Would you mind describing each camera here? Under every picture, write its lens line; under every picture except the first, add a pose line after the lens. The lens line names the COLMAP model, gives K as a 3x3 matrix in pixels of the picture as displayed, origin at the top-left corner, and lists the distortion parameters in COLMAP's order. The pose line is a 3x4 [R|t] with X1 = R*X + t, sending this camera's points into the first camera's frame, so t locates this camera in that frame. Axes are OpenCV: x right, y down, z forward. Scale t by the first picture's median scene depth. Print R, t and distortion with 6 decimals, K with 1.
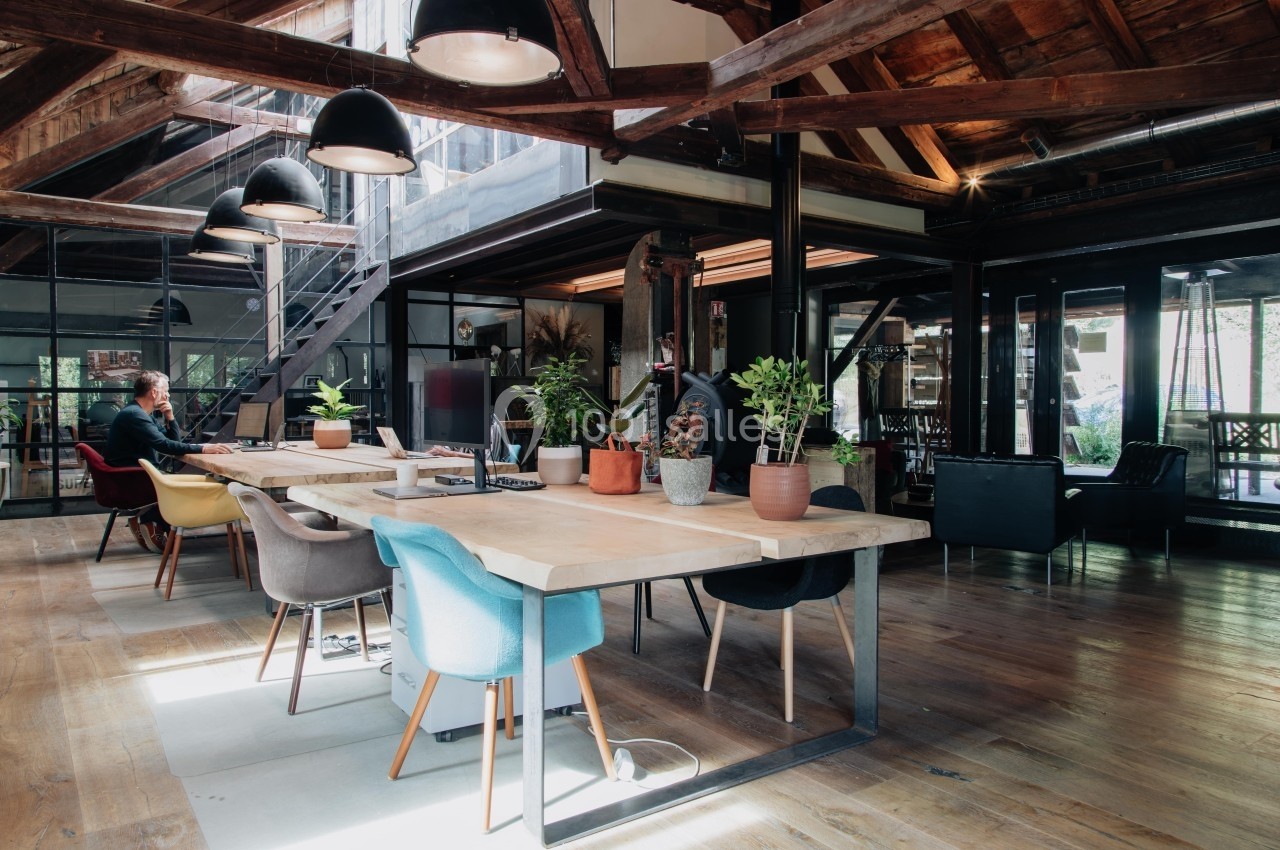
lens RADIAL K [[885.8, 0, 639.7], [0, 885.8, 420.9], [0, 0, 1]] dist [0.007160, -0.000598]
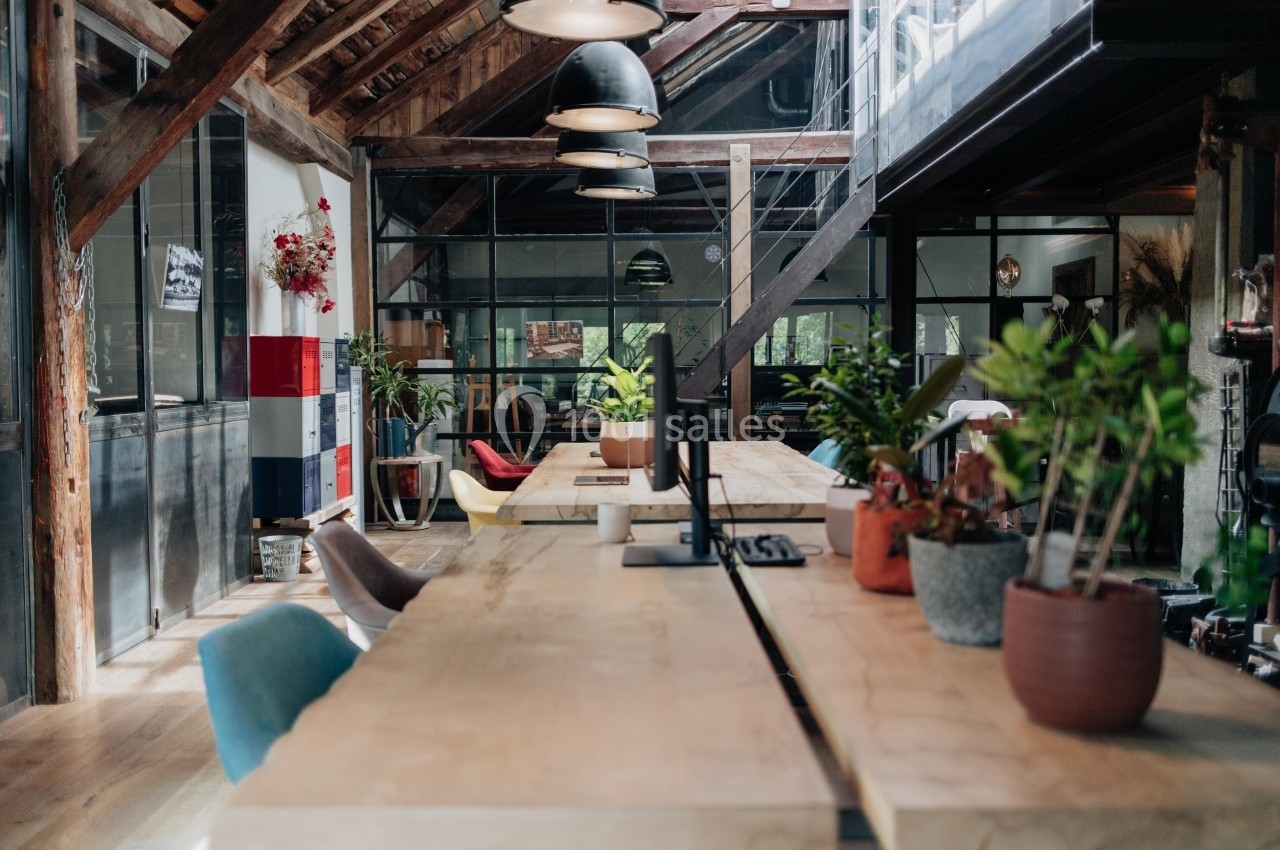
lens RADIAL K [[1200.7, 0, 639.1], [0, 1200.7, 426.9], [0, 0, 1]] dist [0.006504, 0.000000]
pose [[0.816495, 0.022977, -0.576896, 0.106599], [-0.009919, 0.999619, 0.025774, -0.012191], [0.577268, -0.015323, 0.816411, 0.154299]]
